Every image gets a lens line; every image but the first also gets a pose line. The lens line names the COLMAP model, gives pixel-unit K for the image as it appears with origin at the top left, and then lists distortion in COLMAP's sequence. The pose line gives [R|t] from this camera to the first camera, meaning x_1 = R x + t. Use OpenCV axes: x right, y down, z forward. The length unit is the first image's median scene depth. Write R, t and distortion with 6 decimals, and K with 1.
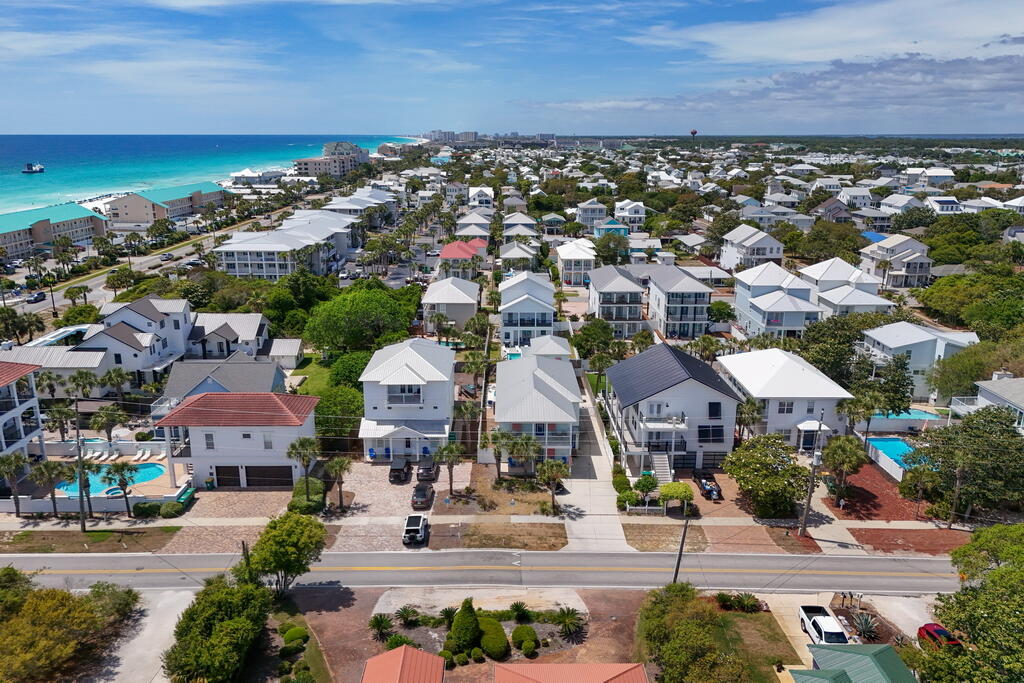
lens RADIAL K [[750.9, 0, 509.3], [0, 750.9, 344.9], [0, 0, 1]] dist [0.075908, -0.069394]
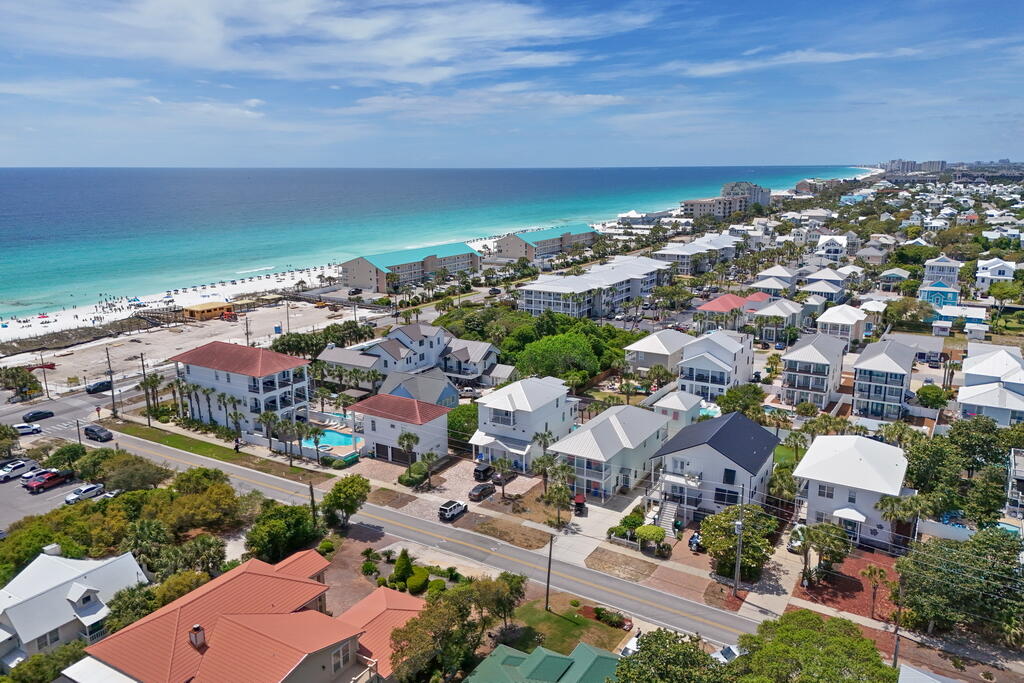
lens RADIAL K [[750.9, 0, 514.8], [0, 750.9, 328.1], [0, 0, 1]] dist [0.075908, -0.069394]
pose [[0.851504, 0.102876, -0.514157, 0.514979], [-0.133838, 0.990726, -0.023421, -0.058585], [0.506979, 0.088757, 0.857376, -0.136858]]
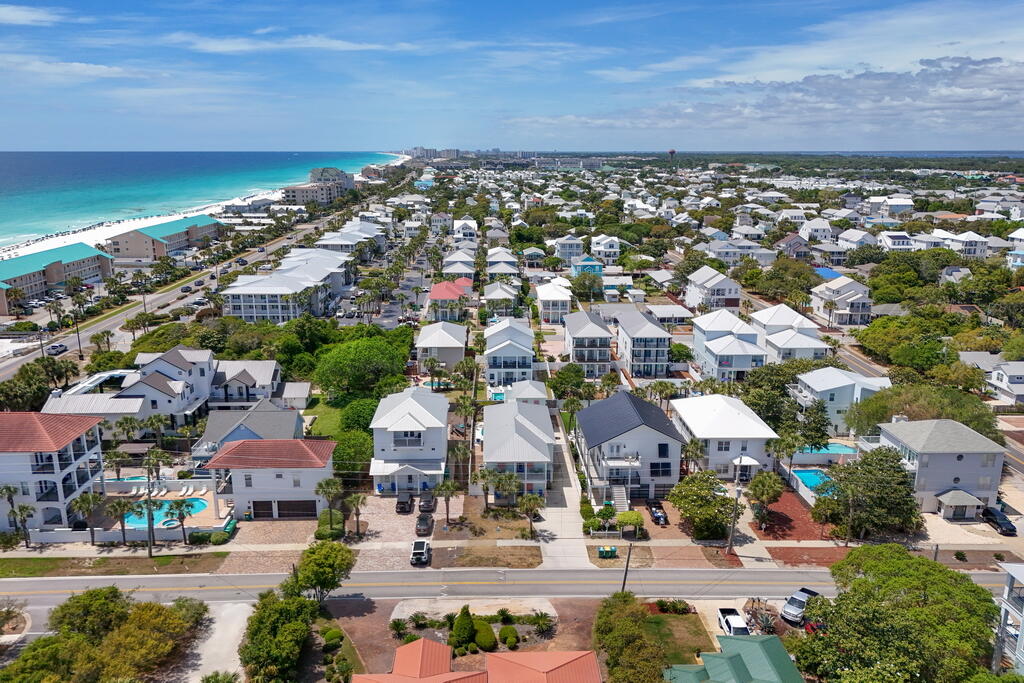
lens RADIAL K [[750.9, 0, 511.0], [0, 750.9, 347.3], [0, 0, 1]] dist [0.075908, -0.069394]
pose [[0.999659, -0.003521, 0.025878, -0.004486], [0.003955, 0.999852, -0.016725, -0.055865], [-0.025815, 0.016821, 0.999525, -0.197656]]
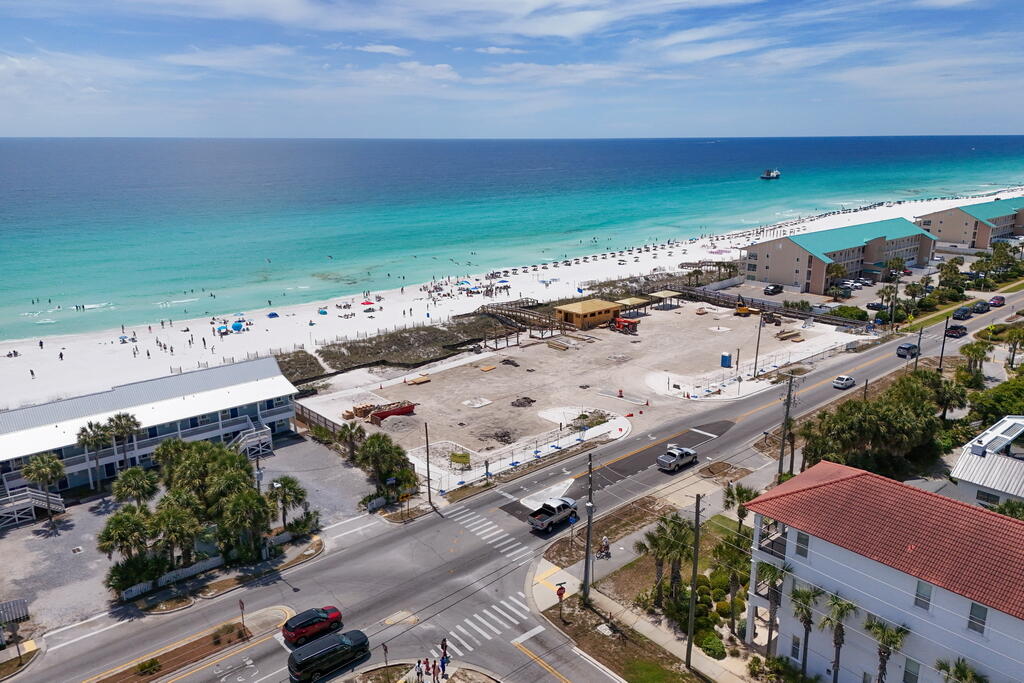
lens RADIAL K [[750.9, 0, 512.5], [0, 750.9, 336.3], [0, 0, 1]] dist [0.075908, -0.069394]
pose [[0.648587, 0.187875, -0.737589, -0.515034], [-0.198716, 0.977246, 0.074182, -0.078105], [0.734743, 0.098458, 0.671163, 0.259254]]
